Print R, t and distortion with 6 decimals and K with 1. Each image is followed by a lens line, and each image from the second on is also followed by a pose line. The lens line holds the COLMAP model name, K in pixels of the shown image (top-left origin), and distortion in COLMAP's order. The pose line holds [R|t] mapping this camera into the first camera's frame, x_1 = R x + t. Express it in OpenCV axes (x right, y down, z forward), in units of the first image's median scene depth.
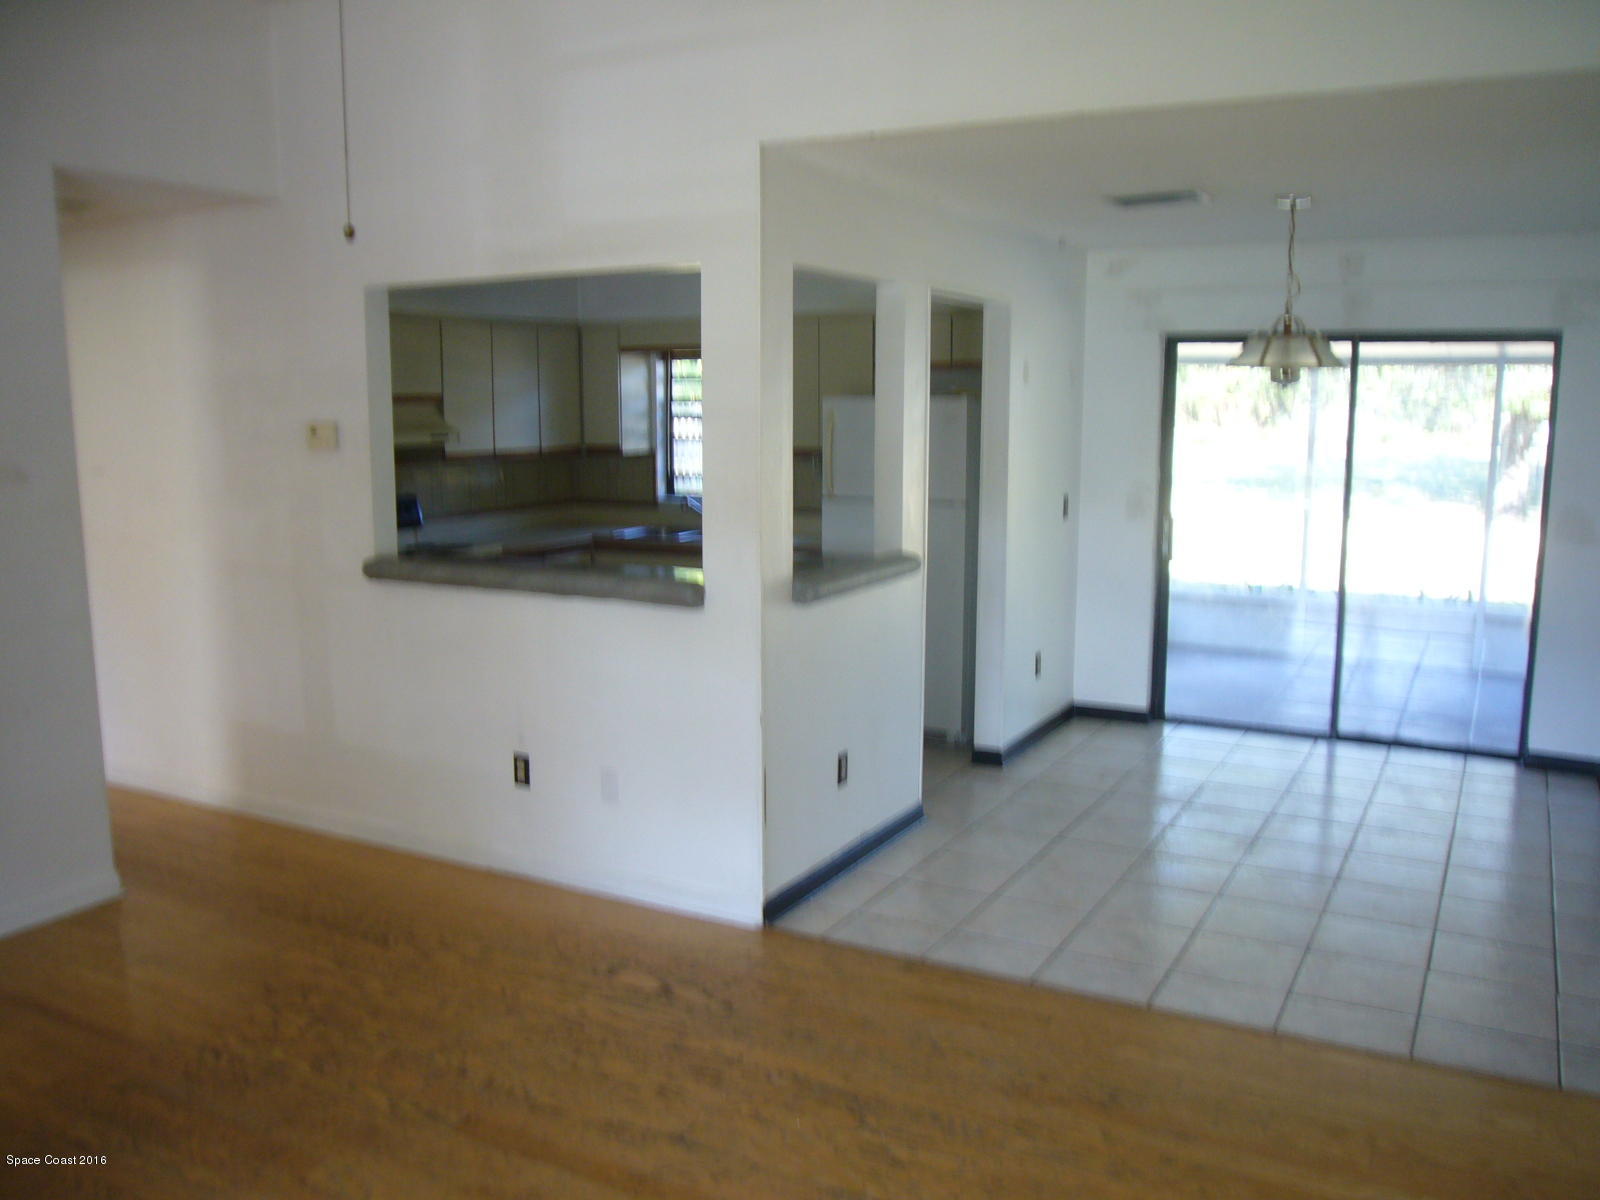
lens RADIAL K [[1334.7, 0, 796.6], [0, 1334.7, 597.3], [0, 0, 1]] dist [-0.117290, 0.086327]
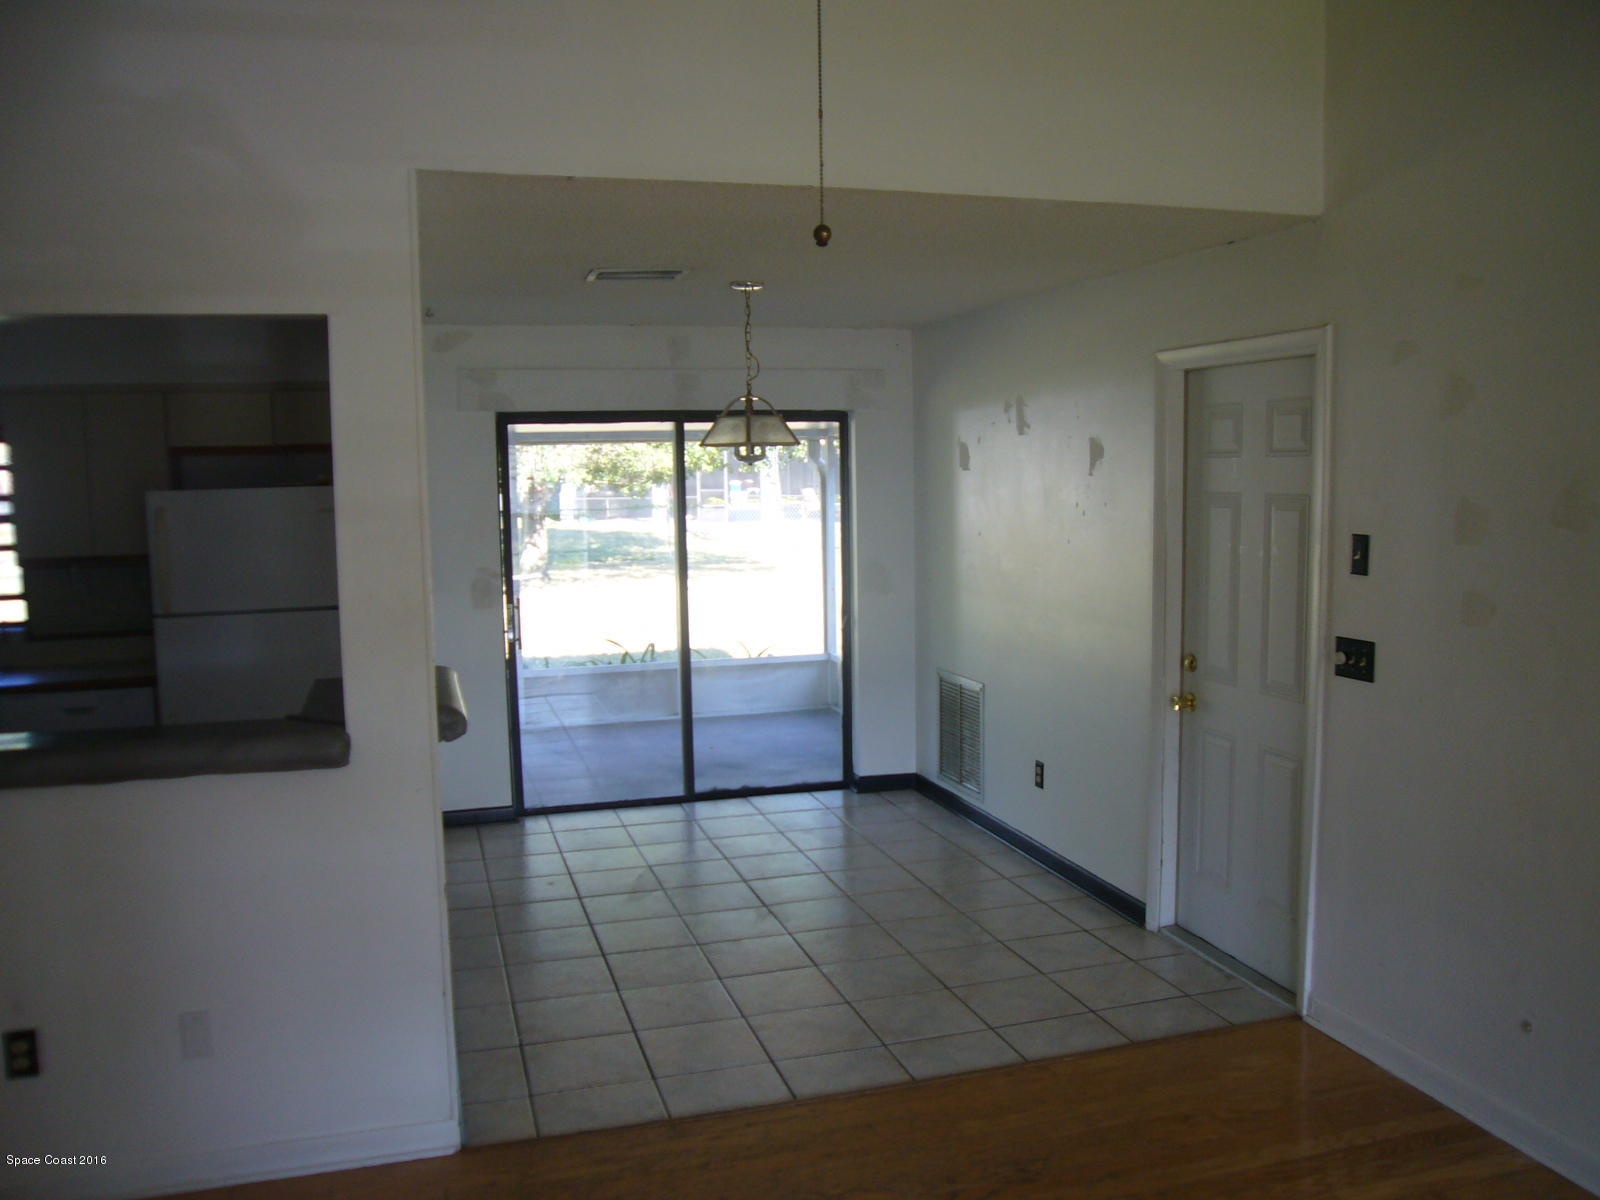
lens RADIAL K [[1334.7, 0, 803.0], [0, 1334.7, 611.8], [0, 0, 1]] dist [-0.117290, 0.086327]
pose [[0.698552, -0.089045, 0.709997, -0.272331], [0.124916, 0.992166, 0.001531, -0.031273], [-0.704571, 0.087621, 0.704203, 0.187655]]
